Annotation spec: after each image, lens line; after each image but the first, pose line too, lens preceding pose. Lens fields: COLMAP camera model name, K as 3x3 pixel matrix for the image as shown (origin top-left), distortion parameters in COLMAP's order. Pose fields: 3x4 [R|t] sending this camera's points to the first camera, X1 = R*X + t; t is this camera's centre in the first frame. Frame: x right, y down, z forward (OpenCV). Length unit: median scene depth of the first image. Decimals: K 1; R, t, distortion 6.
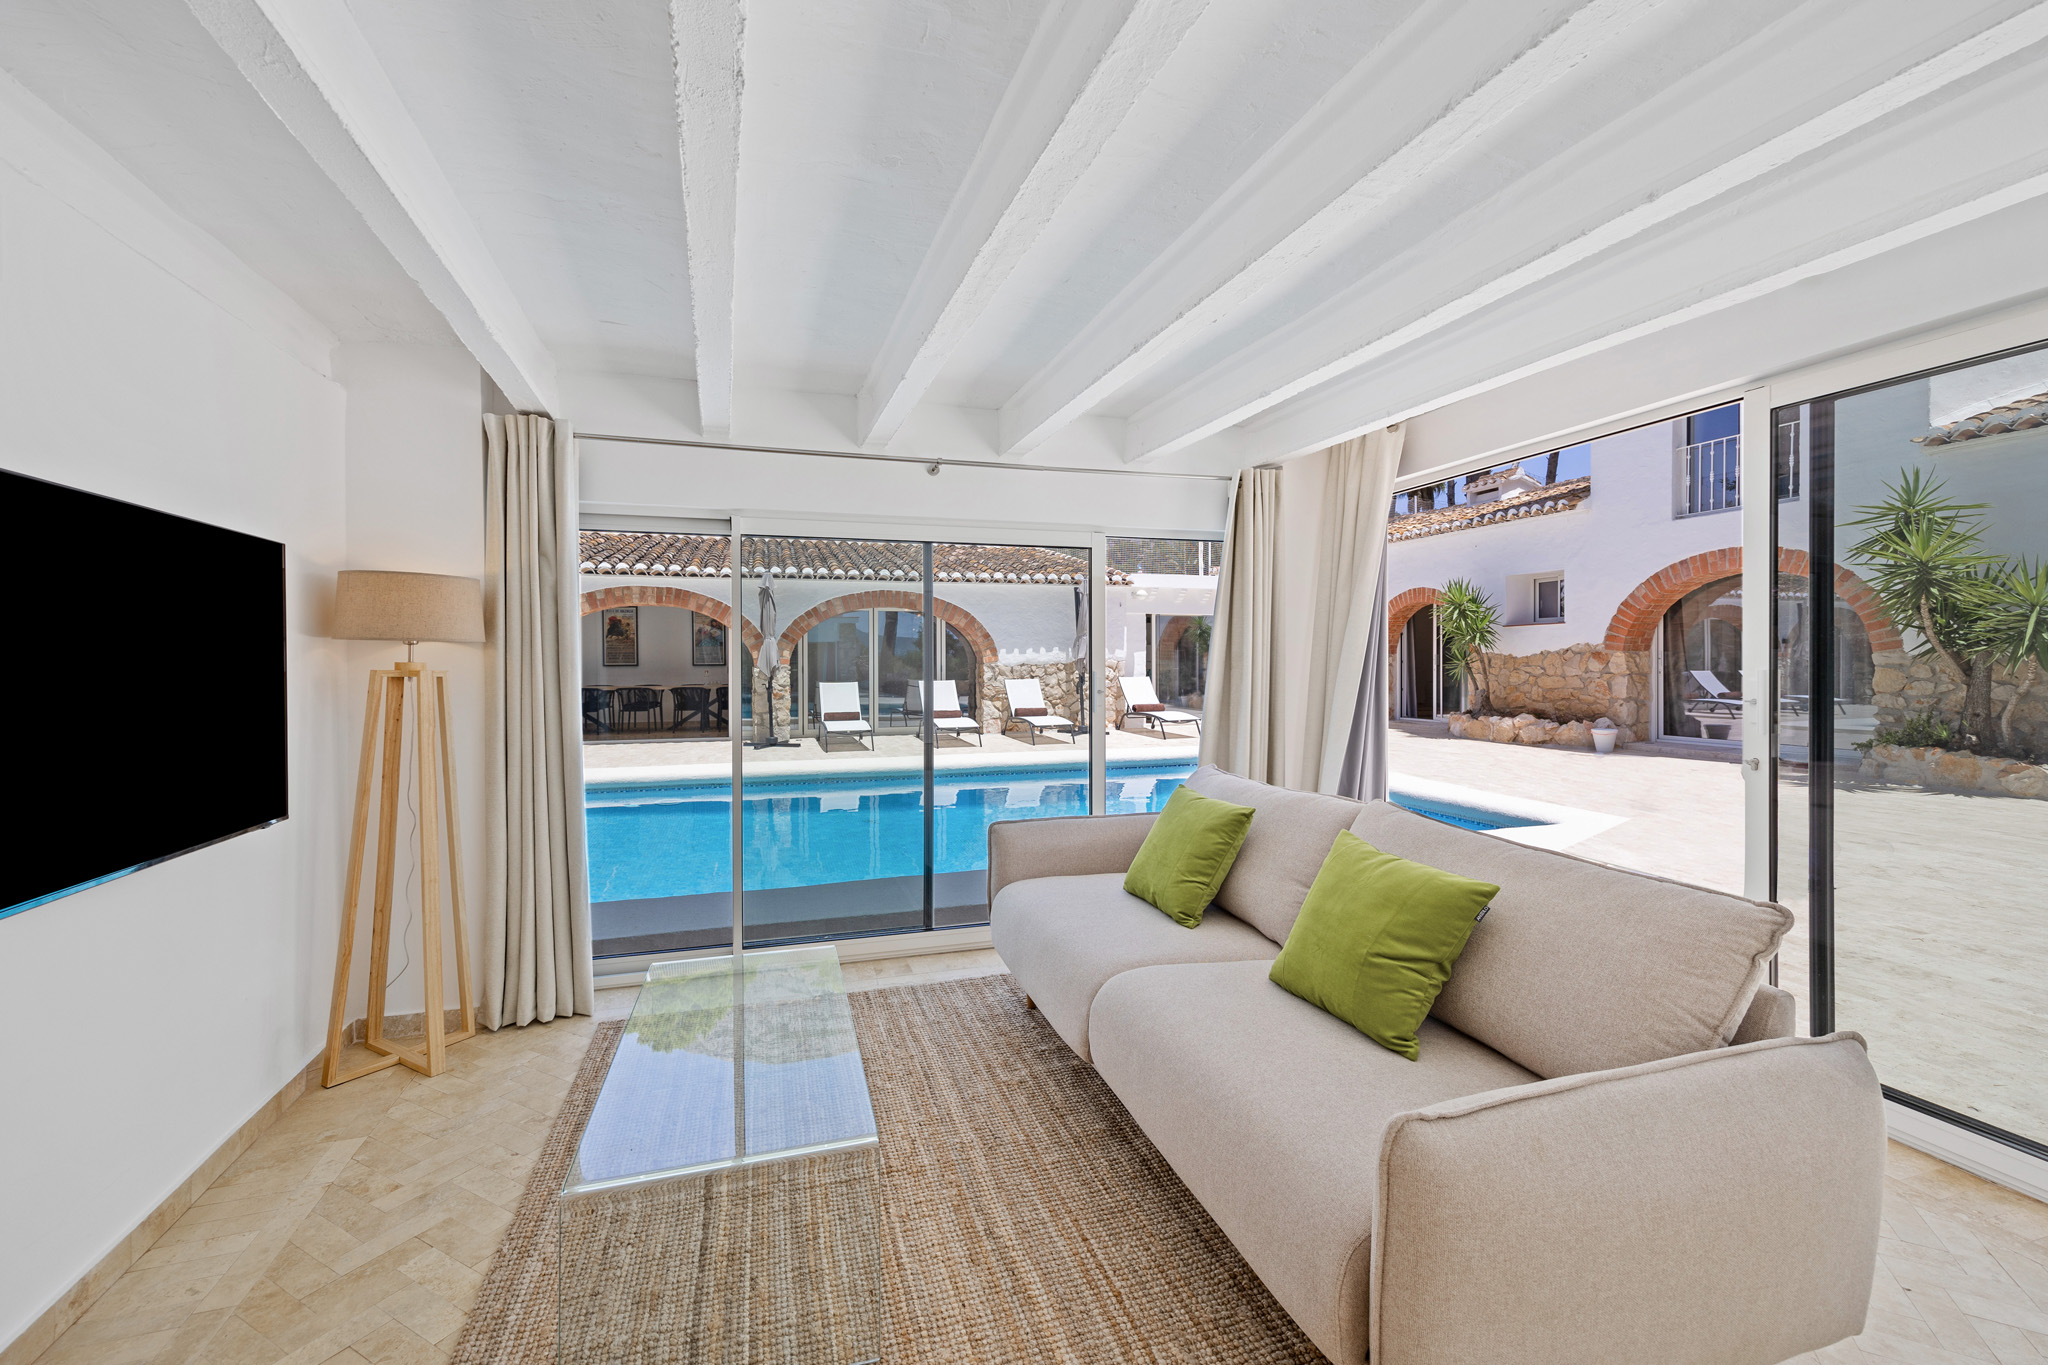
lens RADIAL K [[801.4, 0, 1012.0], [0, 801.4, 676.3], [0, 0, 1]] dist [-0.001859, -0.000461]
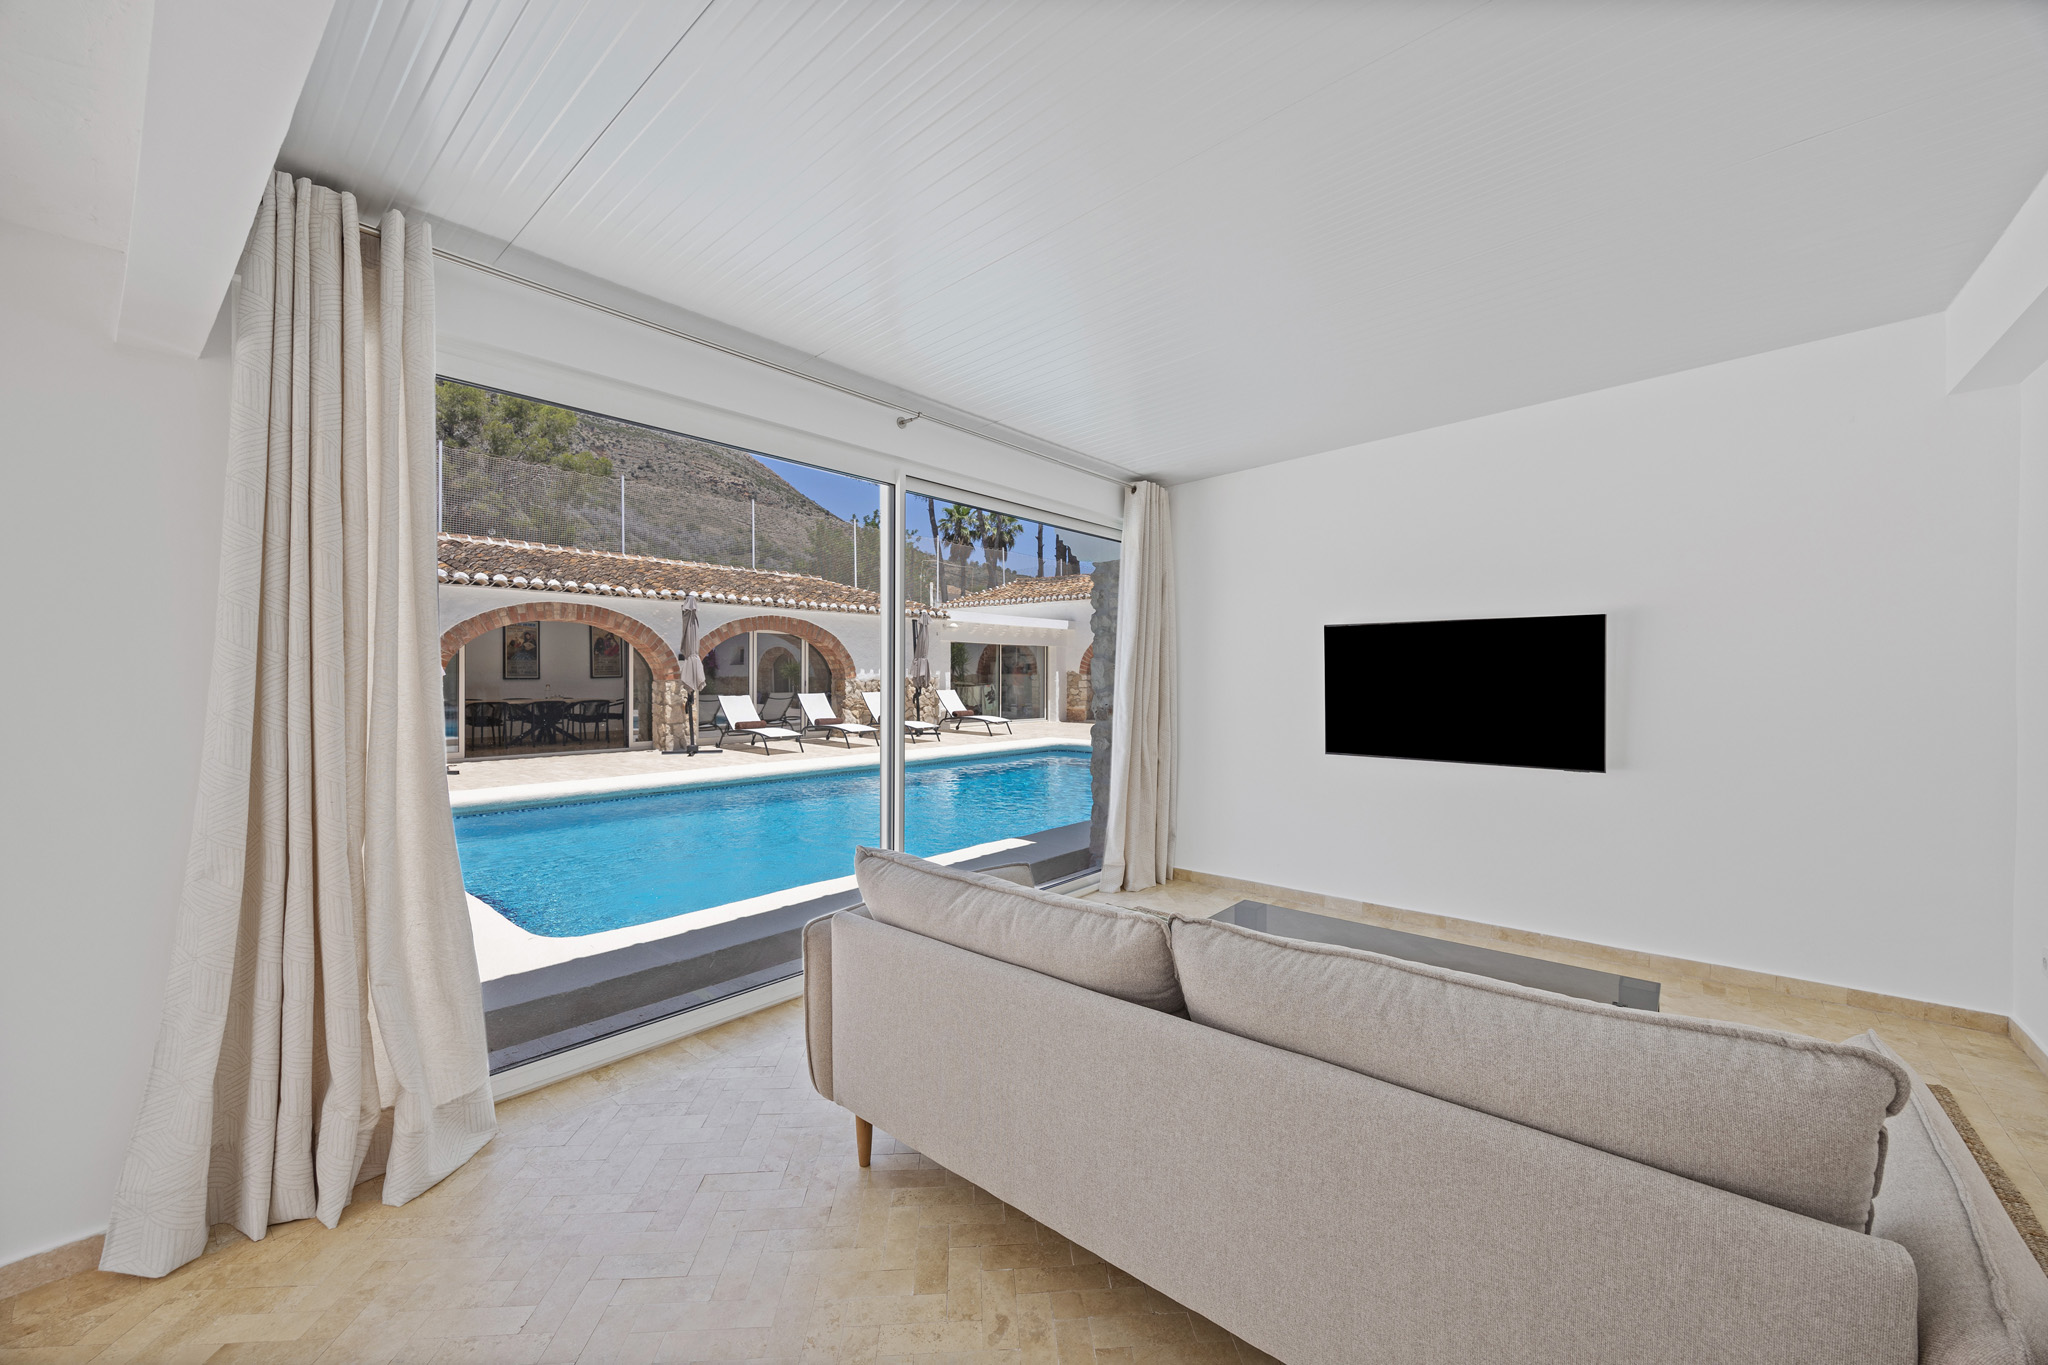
lens RADIAL K [[801.4, 0, 1009.3], [0, 801.4, 671.7], [0, 0, 1]] dist [-0.001859, -0.000461]
pose [[0.846601, 0.007666, 0.532173, -0.467108], [0.007480, 0.999626, -0.026300, 0.006329], [-0.532175, 0.026246, 0.846227, -0.148363]]
